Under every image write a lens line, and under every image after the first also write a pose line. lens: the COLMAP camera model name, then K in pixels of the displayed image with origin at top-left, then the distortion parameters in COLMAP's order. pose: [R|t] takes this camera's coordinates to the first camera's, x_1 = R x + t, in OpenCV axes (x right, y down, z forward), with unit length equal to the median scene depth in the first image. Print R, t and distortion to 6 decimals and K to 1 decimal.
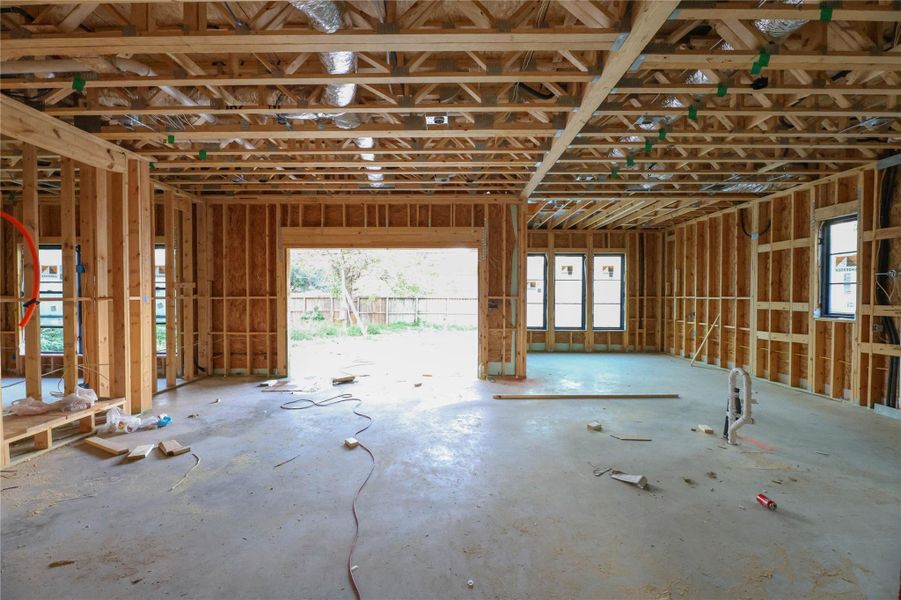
lens RADIAL K [[360.1, 0, 450.5], [0, 360.1, 300.0], [0, 0, 1]] dist [-0.005105, -0.000345]
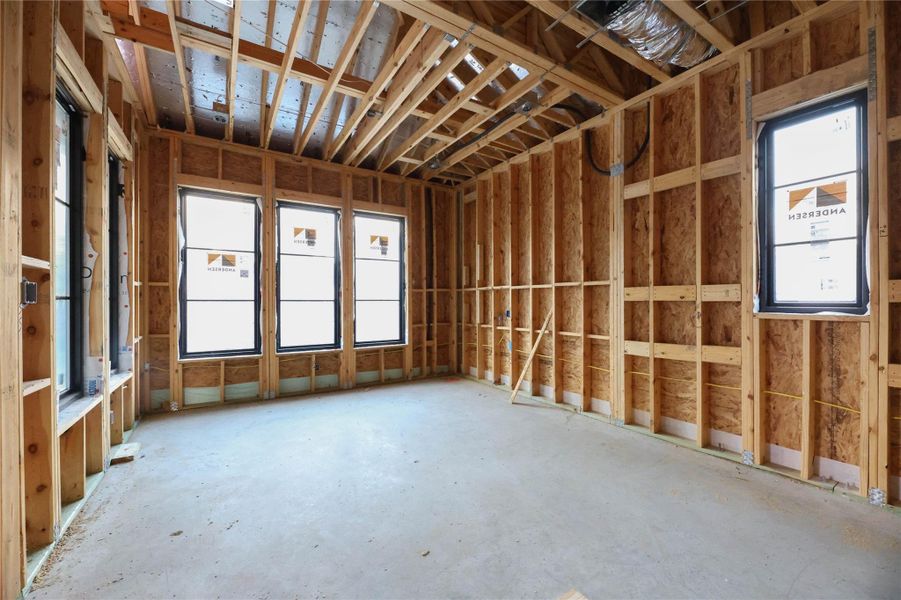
lens RADIAL K [[360.1, 0, 450.5], [0, 360.1, 300.0], [0, 0, 1]] dist [-0.005105, -0.000345]
pose [[0.838203, -0.004681, 0.545339, 0.242516], [0.012158, 0.999875, -0.010106, 0.019329], [-0.545223, 0.015101, 0.838155, 0.504129]]
